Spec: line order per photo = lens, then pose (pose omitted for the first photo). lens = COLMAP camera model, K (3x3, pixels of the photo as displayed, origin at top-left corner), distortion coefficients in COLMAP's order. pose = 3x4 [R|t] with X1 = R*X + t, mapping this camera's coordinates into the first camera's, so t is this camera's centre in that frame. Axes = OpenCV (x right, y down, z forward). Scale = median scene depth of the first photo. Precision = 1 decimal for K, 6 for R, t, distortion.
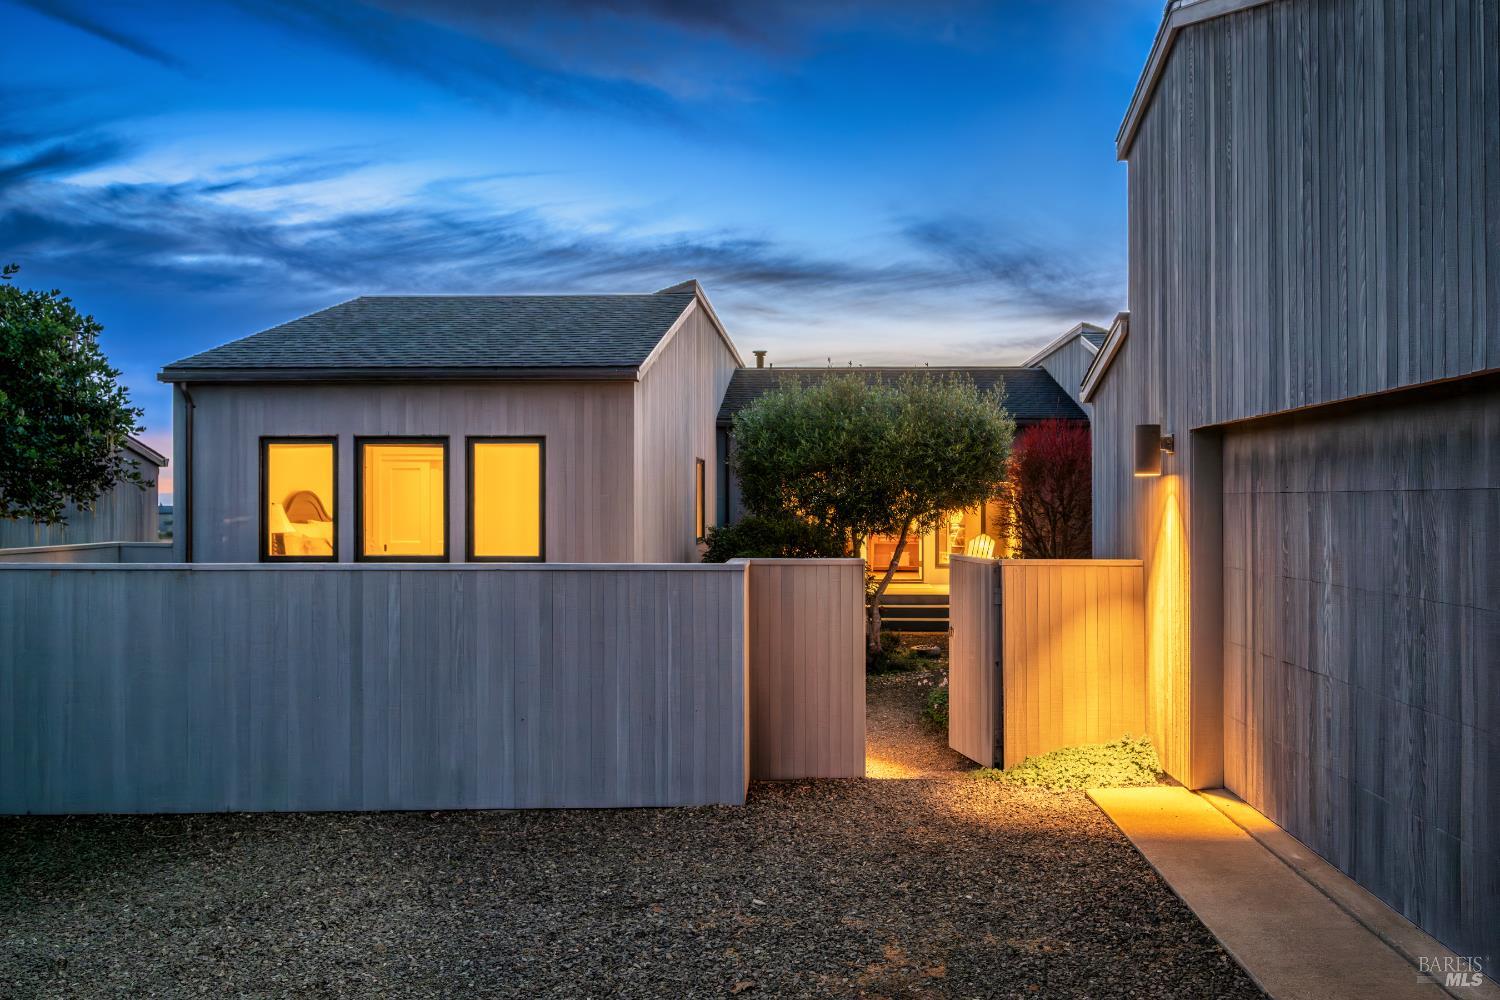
lens RADIAL K [[1171.9, 0, 764.2], [0, 1171.9, 485.2], [0, 0, 1]] dist [0.024414, 0.008760]
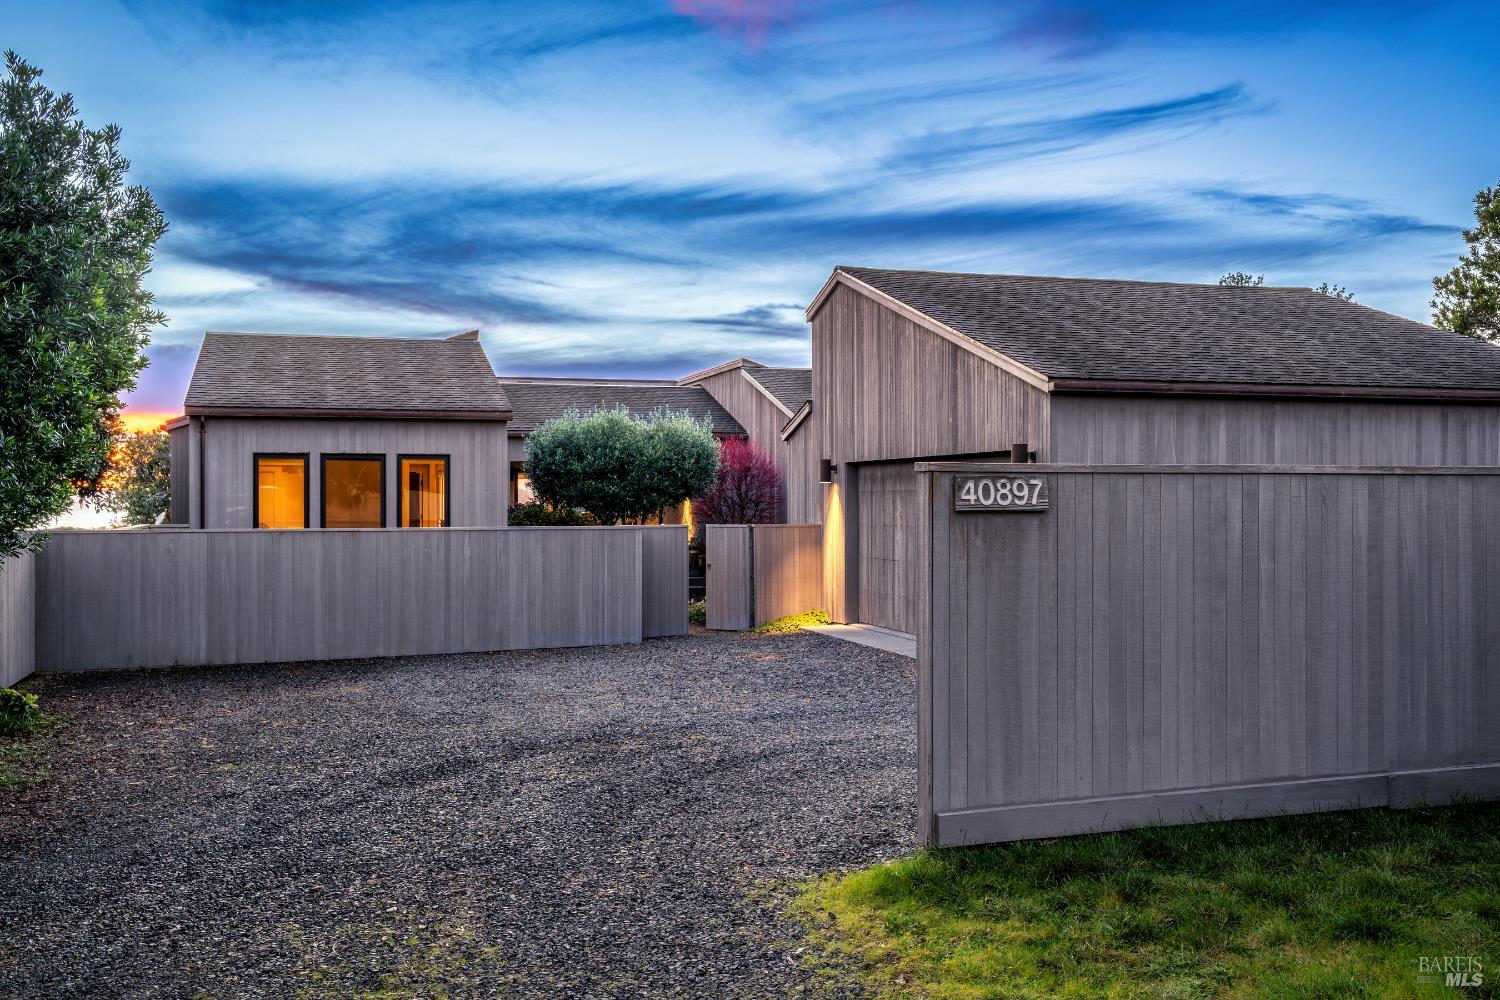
lens RADIAL K [[1479.6, 0, 753.9], [0, 1479.6, 485.6], [0, 0, 1]] dist [0.280898, 0.000000]
pose [[0.947384, 0.001134, 0.320098, -0.661031], [-0.002189, 0.999993, 0.002936, -0.010816], [-0.320092, -0.003482, 0.947380, -1.515110]]
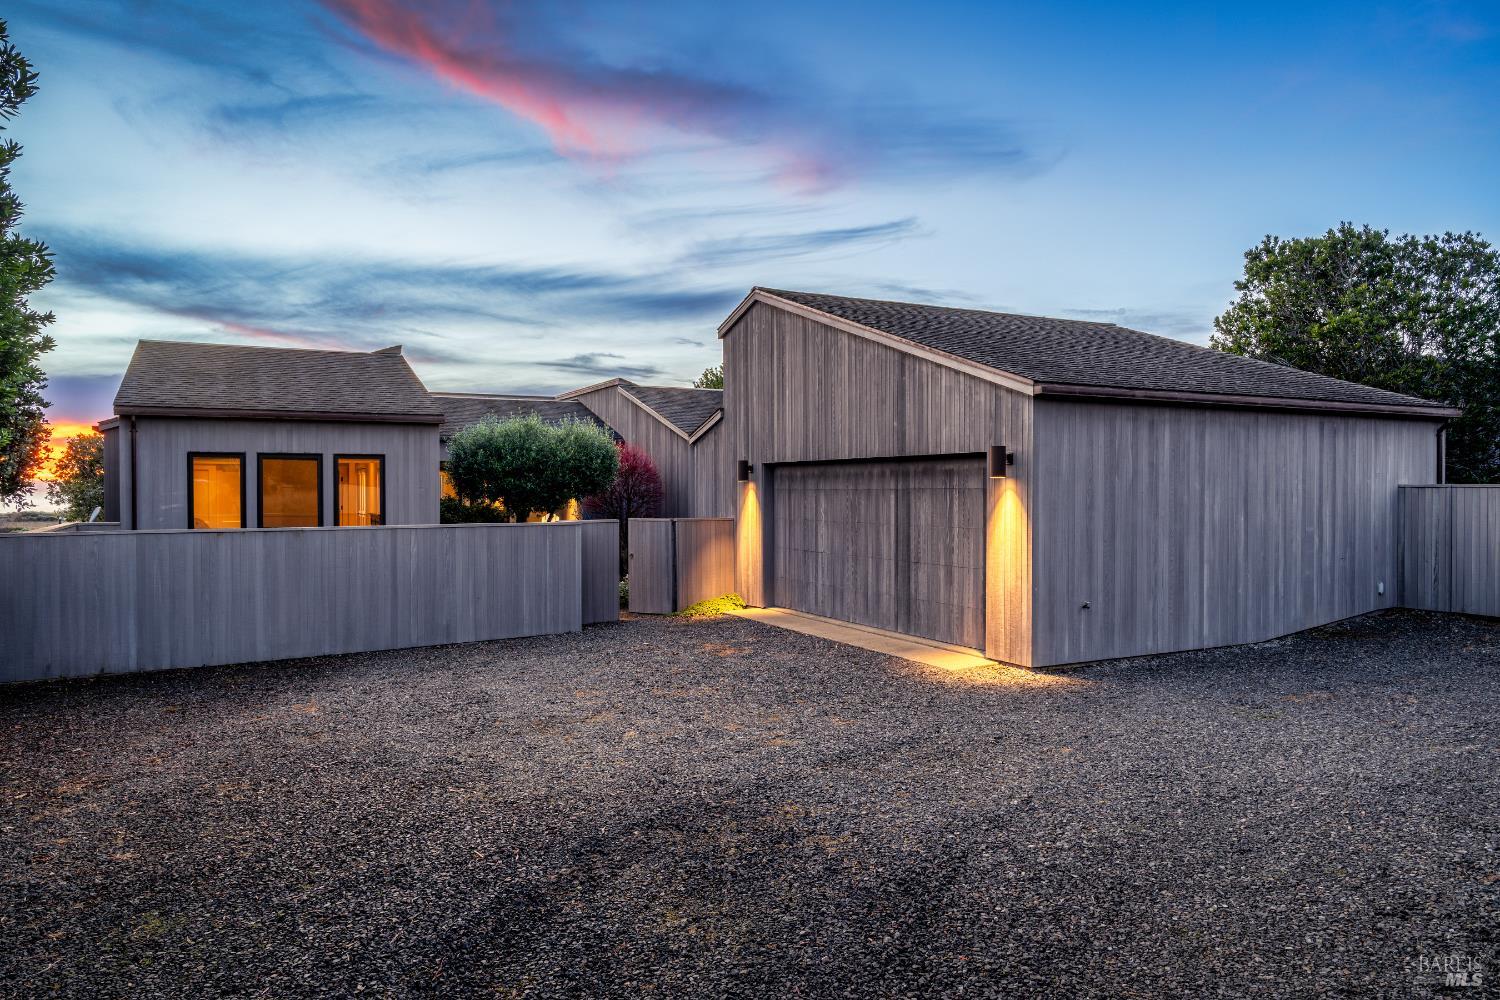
lens RADIAL K [[958.5, 0, 751.4], [0, 958.5, 504.2], [0, 0, 1]] dist [0.065844, 0.007958]
pose [[0.873011, -0.013033, 0.487526, -0.616046], [-0.002499, 0.999510, 0.031193, -0.022774], [-0.487693, -0.028450, 0.872551, -0.726211]]
